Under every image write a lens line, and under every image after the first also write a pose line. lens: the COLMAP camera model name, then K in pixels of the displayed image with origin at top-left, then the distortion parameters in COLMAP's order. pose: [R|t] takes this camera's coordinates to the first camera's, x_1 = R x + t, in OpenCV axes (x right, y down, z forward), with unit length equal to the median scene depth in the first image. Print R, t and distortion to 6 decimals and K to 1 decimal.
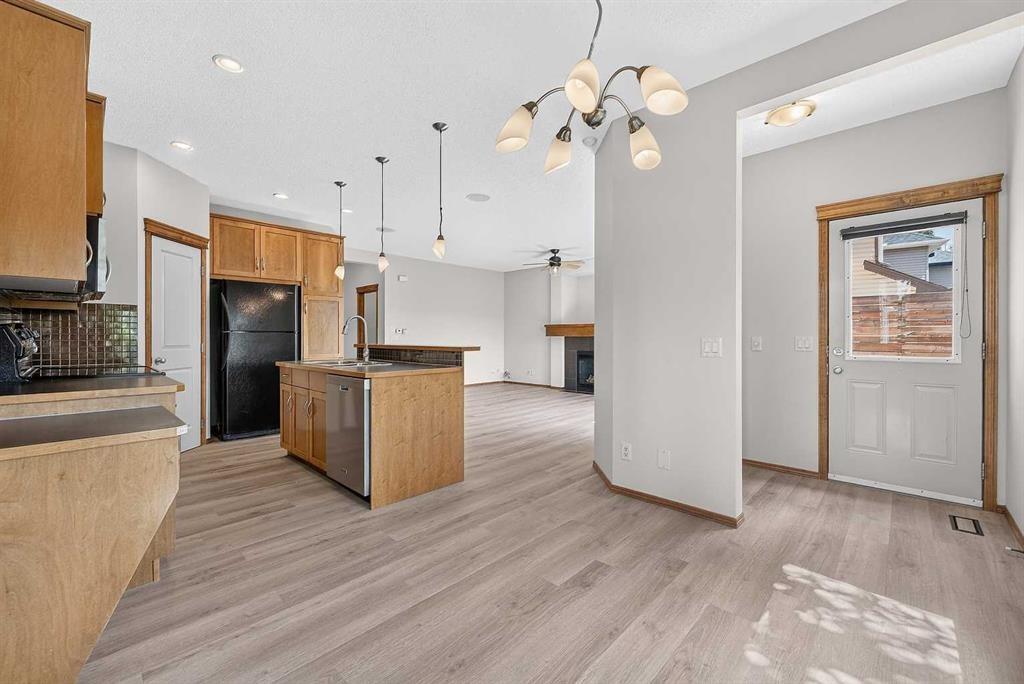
lens RADIAL K [[414.2, 0, 507.4], [0, 414.2, 337.6], [0, 0, 1]] dist [0.002919, 0.000145]
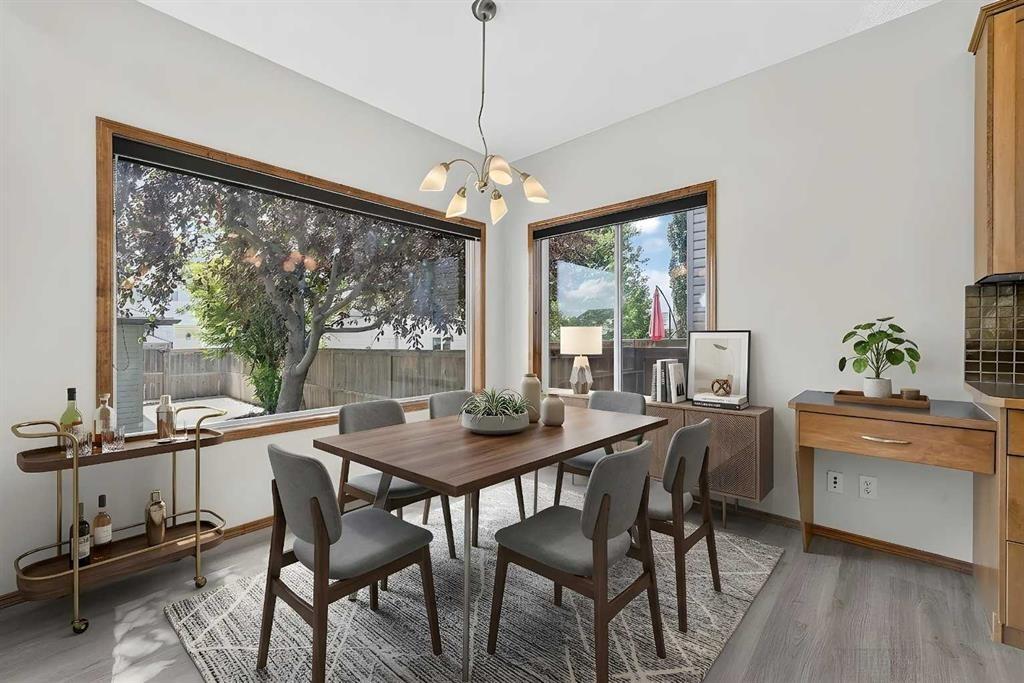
lens RADIAL K [[414.2, 0, 507.4], [0, 414.2, 337.1], [0, 0, 1]] dist [0.002919, 0.000145]
pose [[-0.999710, -0.001858, -0.024024, 0.046201], [-0.001999, 0.999981, 0.005848, 0.001457], [0.024013, 0.005894, -0.999694, 0.756057]]
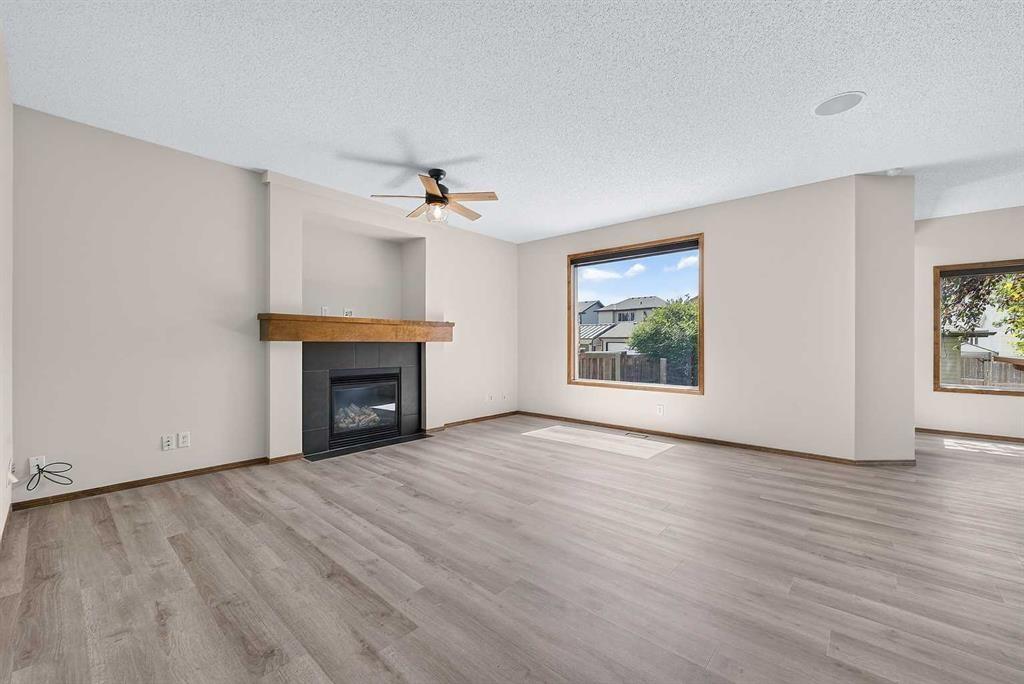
lens RADIAL K [[411.9, 0, 508.5], [0, 411.9, 341.8], [0, 0, 1]] dist [-0.000099, 0.000003]
pose [[-0.035200, 0.001940, 0.999378, -0.656474], [-0.000674, 0.999998, -0.001965, -0.003775], [-0.999380, -0.000743, -0.035198, 1.552147]]
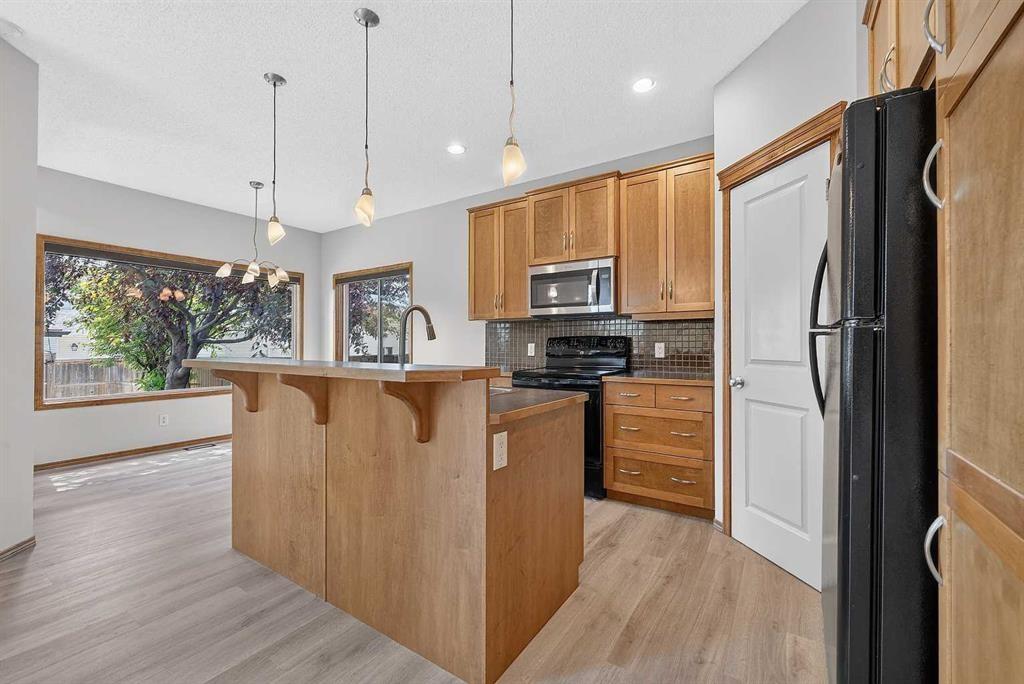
lens RADIAL K [[417.1, 0, 508.2], [0, 417.1, 342.3], [0, 0, 1]] dist [0.000600, 0.000141]
pose [[-0.984151, -0.003373, -0.177301, -0.321134], [-0.002262, 0.999977, -0.006466, -0.000364], [0.177319, -0.005963, -0.984135, 1.301359]]
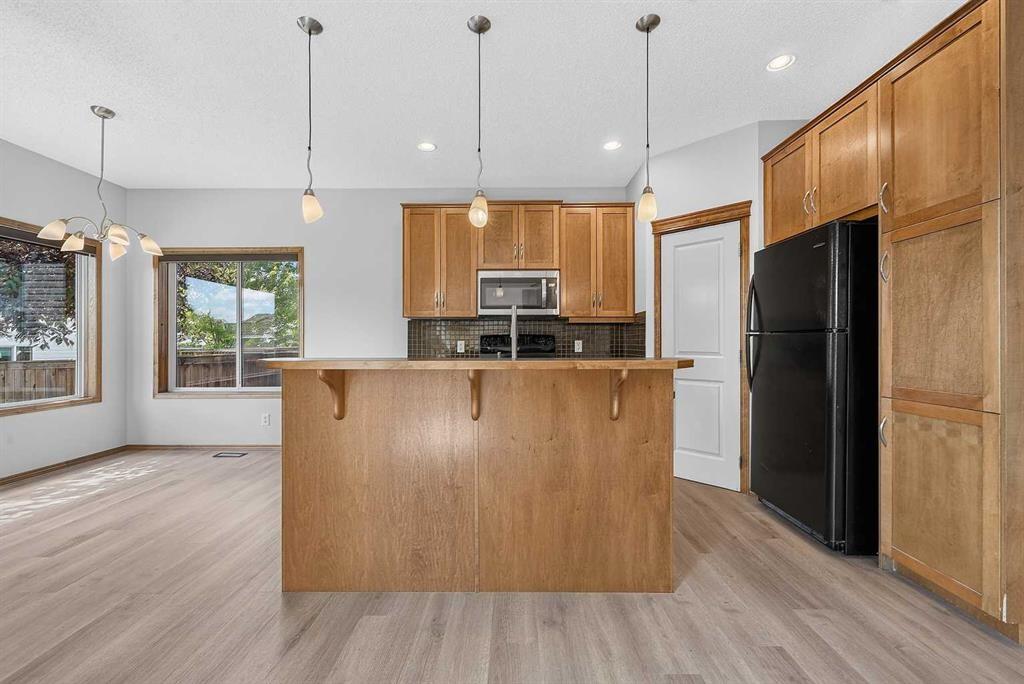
lens RADIAL K [[411.9, 0, 508.5], [0, 411.9, 341.8], [0, 0, 1]] dist [-0.000099, 0.000003]
pose [[-0.726186, -0.001950, -0.687495, 0.043767], [-0.000658, 0.999997, -0.002140, 0.000512], [0.687498, -0.001102, -0.726186, 1.187138]]
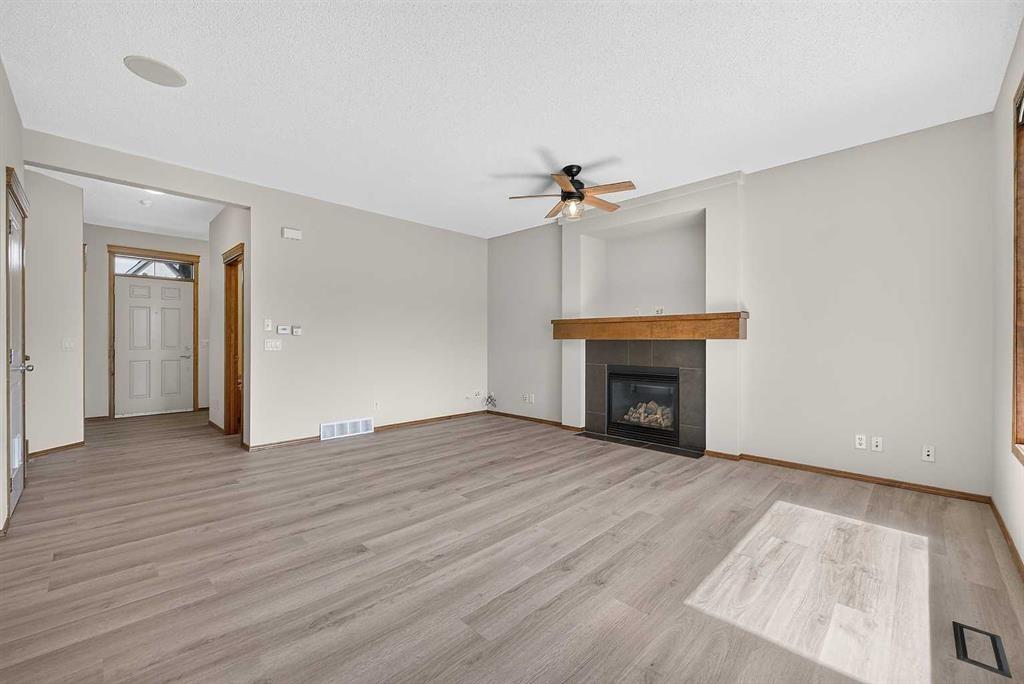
lens RADIAL K [[417.1, 0, 508.2], [0, 417.1, 342.3], [0, 0, 1]] dist [0.000600, 0.000141]
pose [[0.999927, 0.000720, -0.012078, 0.072065], [-0.000711, 0.999999, 0.000761, 0.000732], [0.012079, -0.000752, 0.999927, 0.817687]]
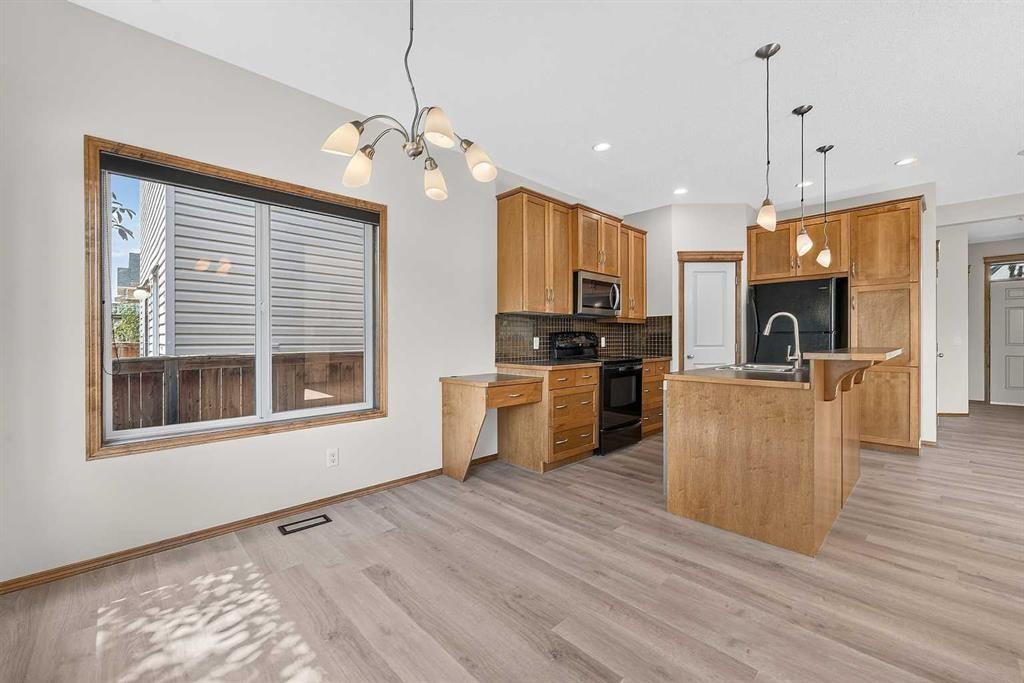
lens RADIAL K [[411.9, 0, 508.5], [0, 411.9, 341.3], [0, 0, 1]] dist [-0.000099, 0.000003]
pose [[-0.038417, 0.004708, -0.999251, 0.407501], [0.000860, 0.999989, 0.004678, 0.000669], [0.999261, -0.000679, -0.038420, 0.396735]]
